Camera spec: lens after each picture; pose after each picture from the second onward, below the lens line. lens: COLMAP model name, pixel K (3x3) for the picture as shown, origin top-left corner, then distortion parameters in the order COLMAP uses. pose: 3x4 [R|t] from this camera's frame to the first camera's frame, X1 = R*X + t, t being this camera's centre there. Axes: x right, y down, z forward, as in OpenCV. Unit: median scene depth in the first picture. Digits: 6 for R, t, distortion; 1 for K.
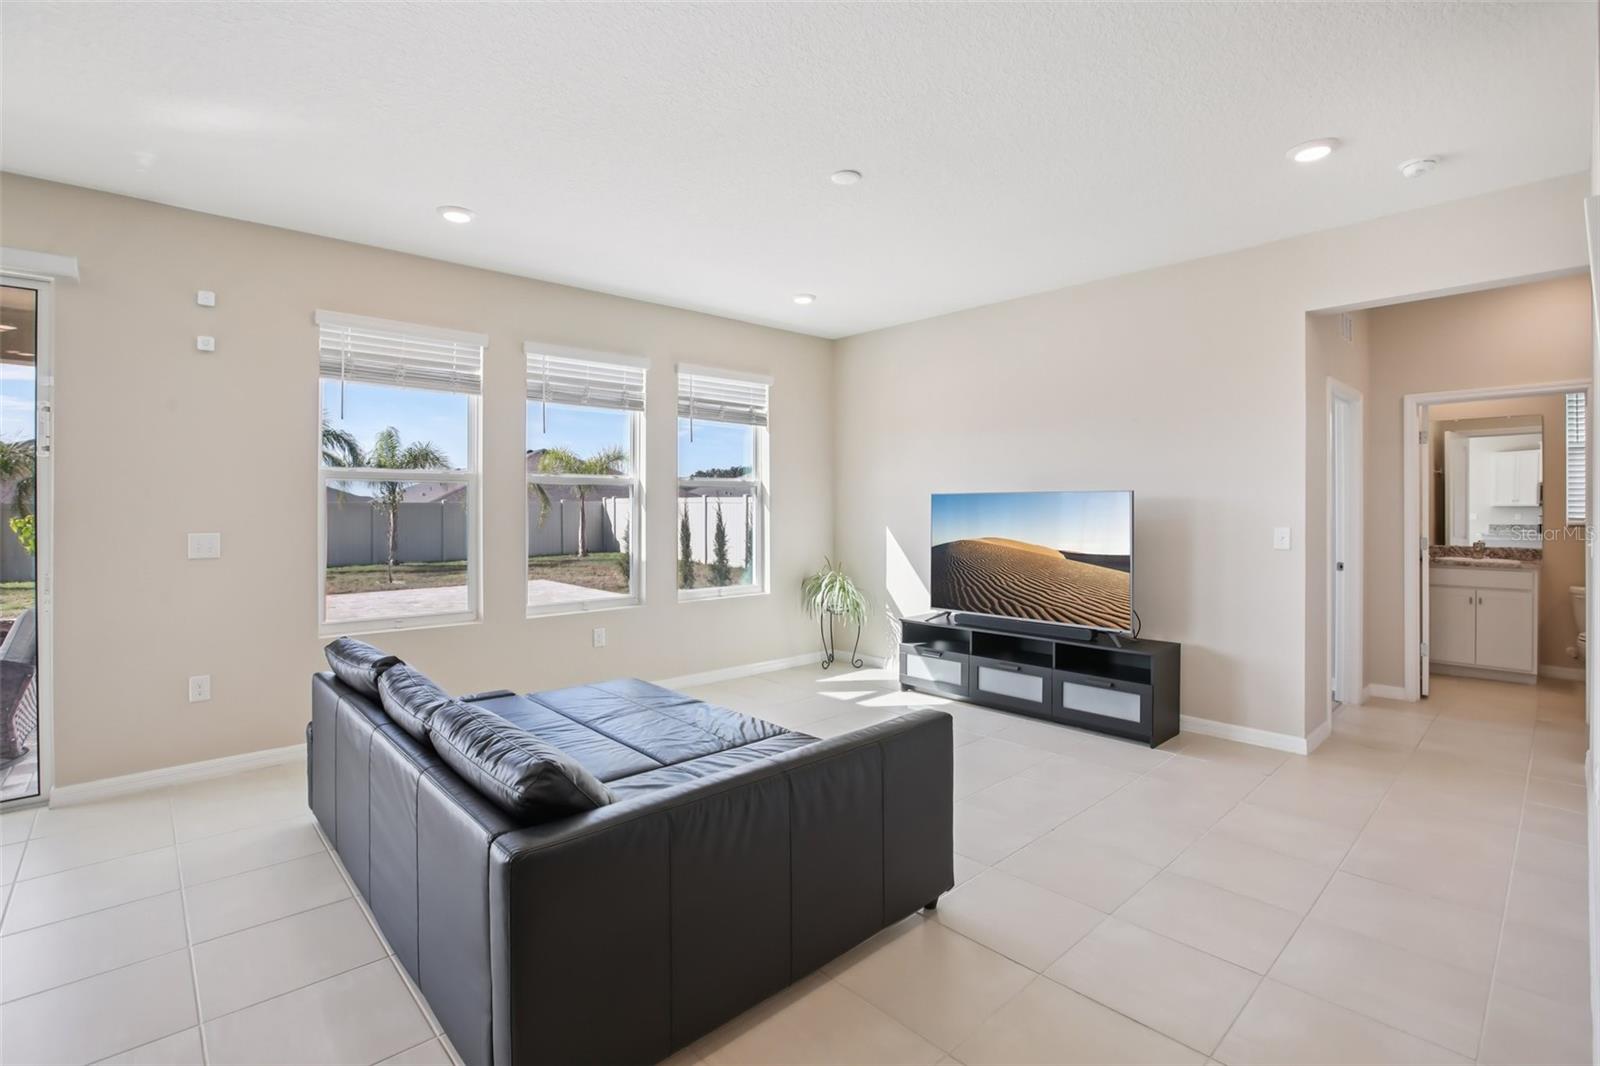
lens RADIAL K [[748.2, 0, 801.7], [0, 748.2, 519.1], [0, 0, 1]] dist [-0.004432, -0.000395]
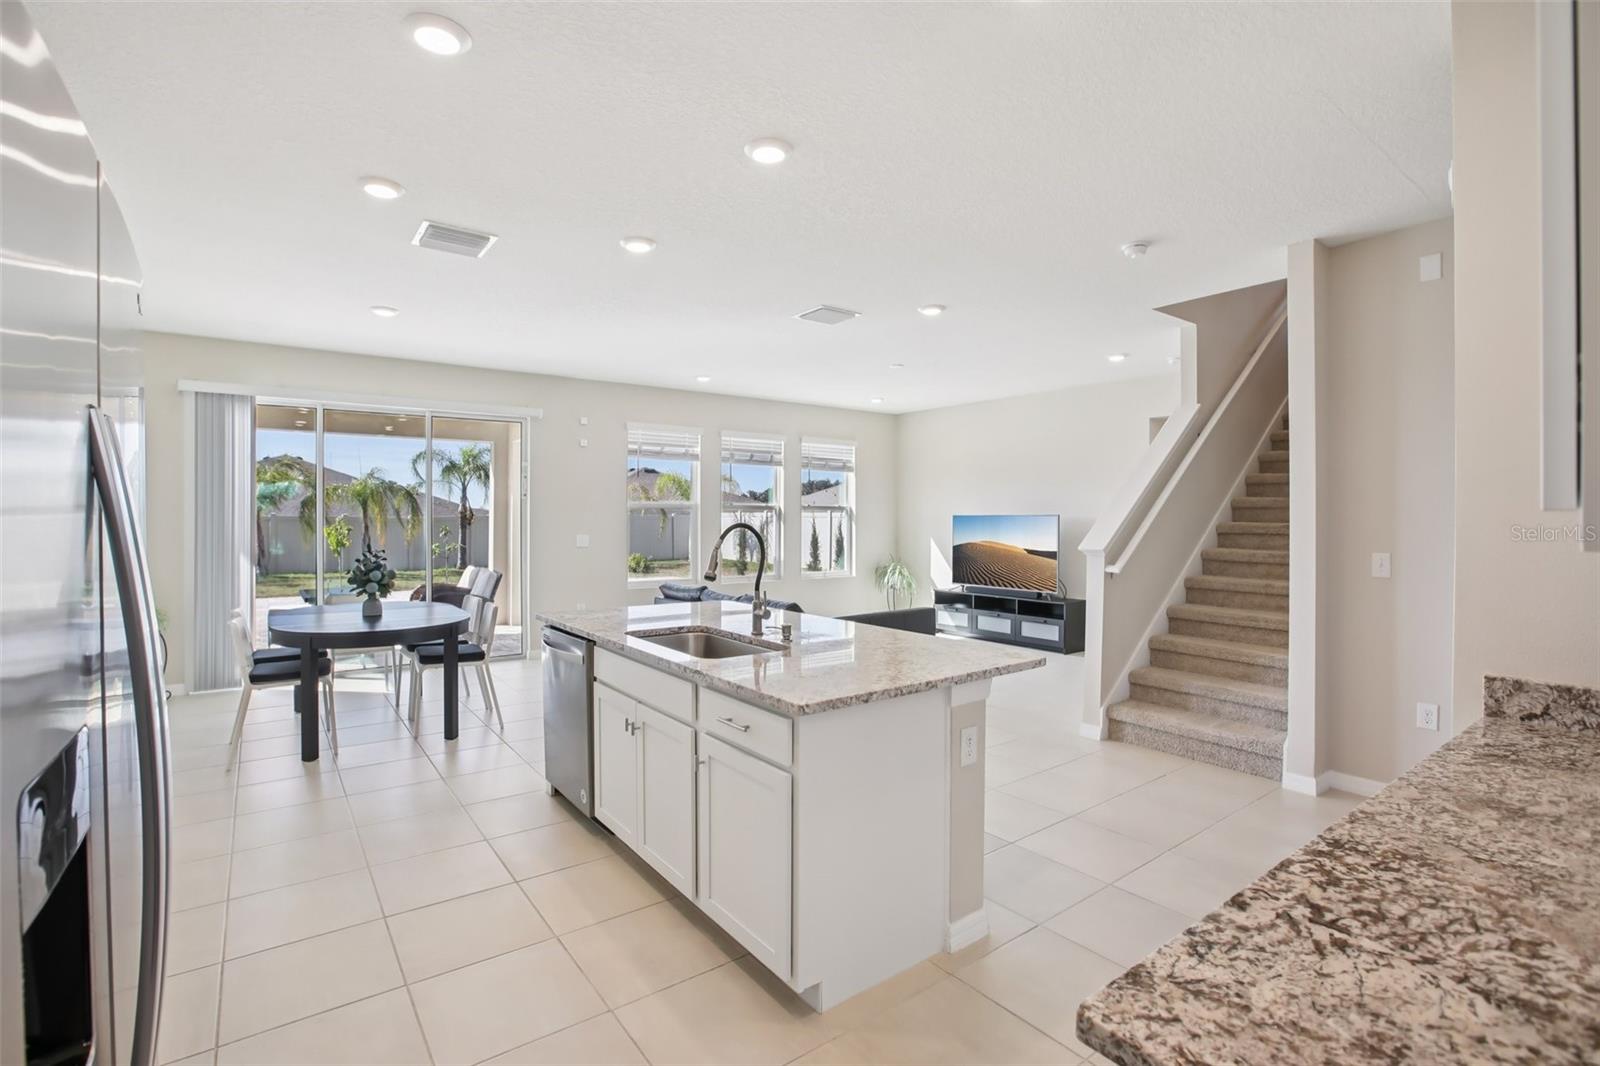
lens RADIAL K [[748.2, 0, 801.7], [0, 748.2, 519.1], [0, 0, 1]] dist [-0.004432, -0.000395]
pose [[0.994801, 0.003523, -0.101775, 0.007046], [-0.005222, 0.999851, -0.016427, 0.004393], [0.101702, 0.016873, 0.994672, -0.712991]]
